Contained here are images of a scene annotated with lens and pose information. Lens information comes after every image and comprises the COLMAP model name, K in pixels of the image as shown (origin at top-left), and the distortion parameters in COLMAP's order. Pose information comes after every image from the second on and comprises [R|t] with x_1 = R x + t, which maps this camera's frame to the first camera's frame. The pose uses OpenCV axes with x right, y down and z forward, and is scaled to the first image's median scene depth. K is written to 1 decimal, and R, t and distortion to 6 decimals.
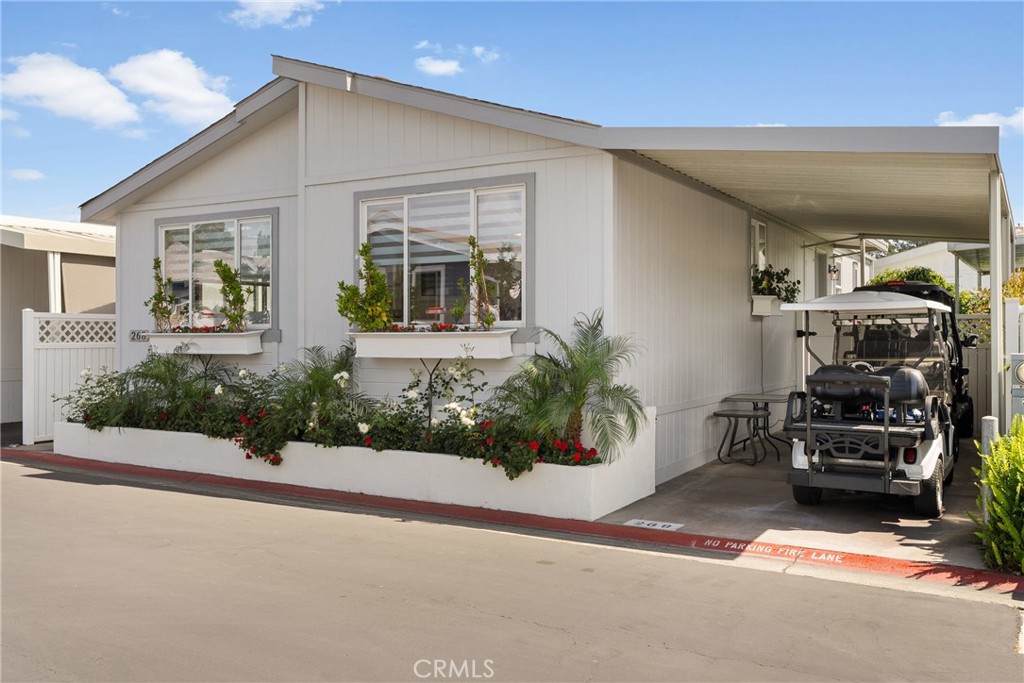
lens RADIAL K [[874.1, 0, 512.3], [0, 874.1, 337.8], [0, 0, 1]] dist [0.014072, 0.001838]
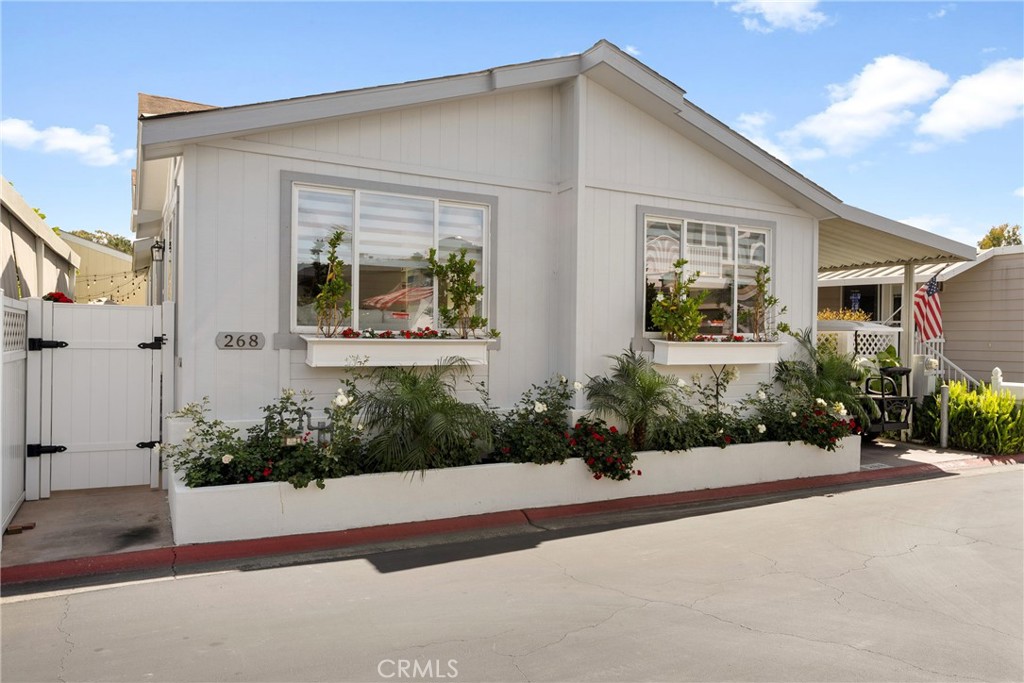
lens RADIAL K [[707.3, 0, 512.3], [0, 707.3, 345.2], [0, 0, 1]] dist [0.004770, 0.000196]
pose [[0.509871, 0.004379, 0.860240, -1.009272], [-0.005566, 0.999983, -0.001791, 0.000972], [-0.860233, -0.003875, 0.509887, 0.726224]]
